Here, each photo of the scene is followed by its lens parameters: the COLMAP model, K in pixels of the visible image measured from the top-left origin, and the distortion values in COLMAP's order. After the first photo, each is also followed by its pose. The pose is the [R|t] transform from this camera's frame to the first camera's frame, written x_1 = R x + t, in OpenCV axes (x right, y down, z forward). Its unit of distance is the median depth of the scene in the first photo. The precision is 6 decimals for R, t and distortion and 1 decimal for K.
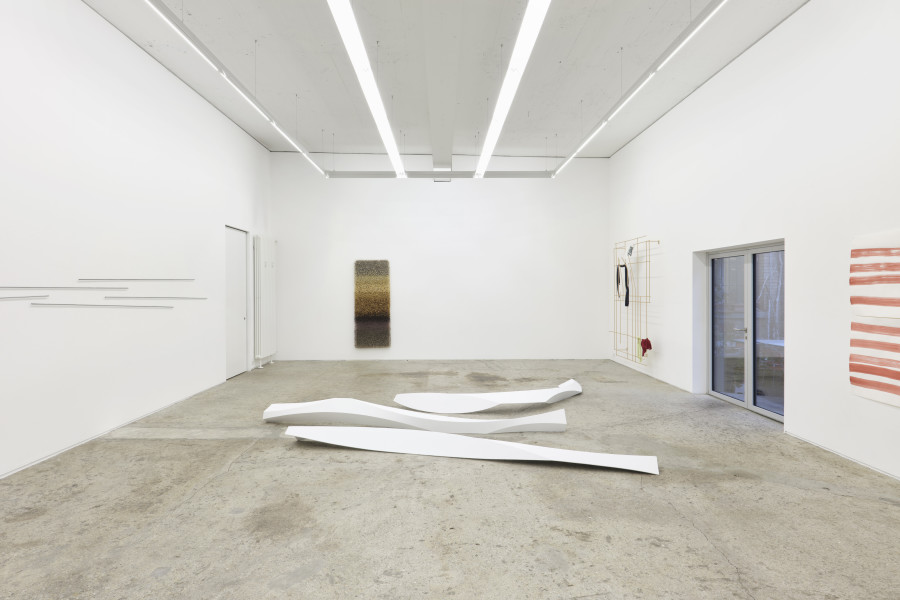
lens RADIAL K [[499.6, 0, 447.9], [0, 499.6, 289.9], [0, 0, 1]] dist [0.020172, -0.022354]
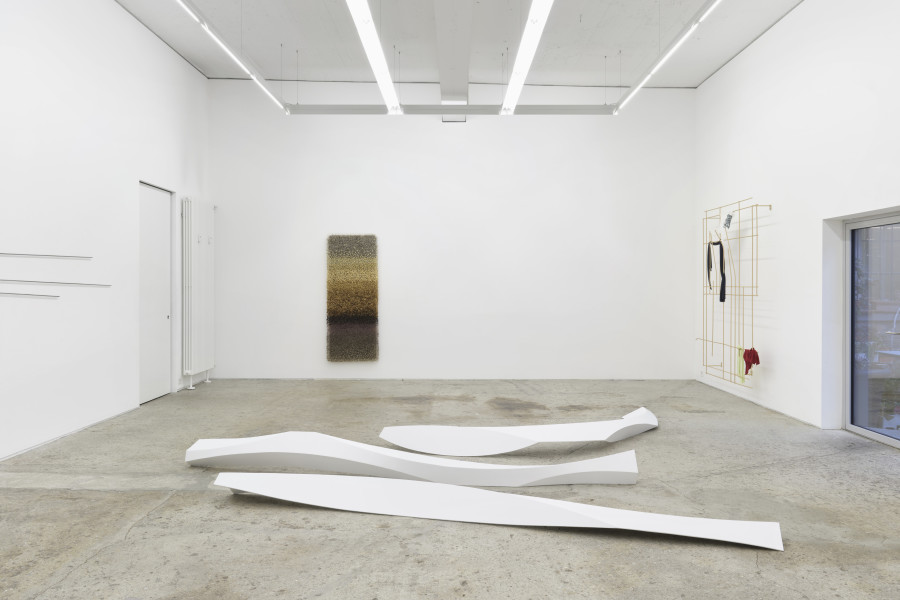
lens RADIAL K [[693.8, 0, 454.2], [0, 693.8, 285.6], [0, 0, 1]] dist [-0.007657, -0.004688]
pose [[0.999910, 0.004546, -0.012654, 0.003524], [-0.004562, 0.999989, -0.001177, 0.020376], [0.012649, 0.001234, 0.999919, 0.071804]]
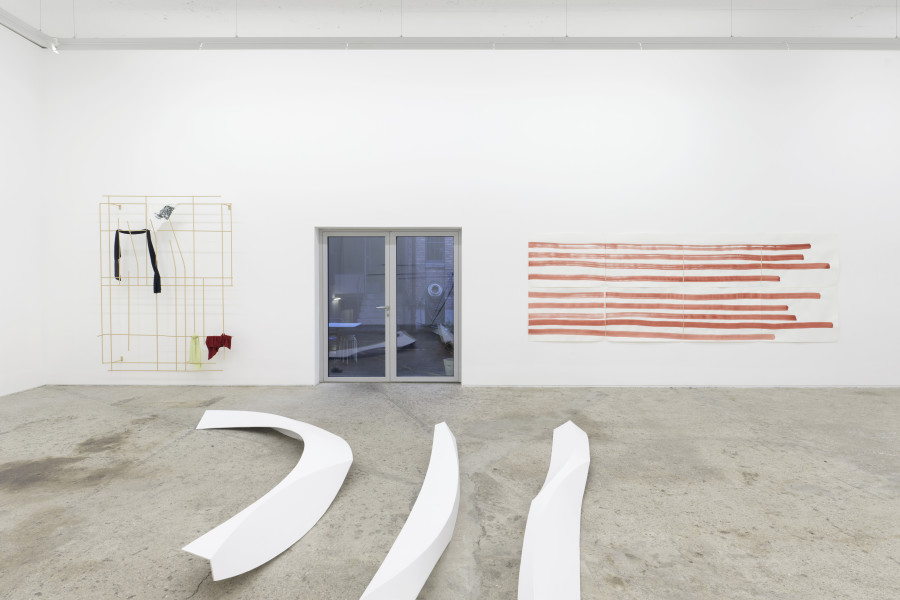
lens RADIAL K [[499.6, 0, 447.9], [0, 499.6, 289.9], [0, 0, 1]] dist [0.020172, -0.022354]
pose [[0.006142, -0.026293, 0.999635, -0.486386], [-0.001163, 0.999653, 0.026301, 0.015481], [-0.999980, -0.001324, 0.006109, 0.921348]]
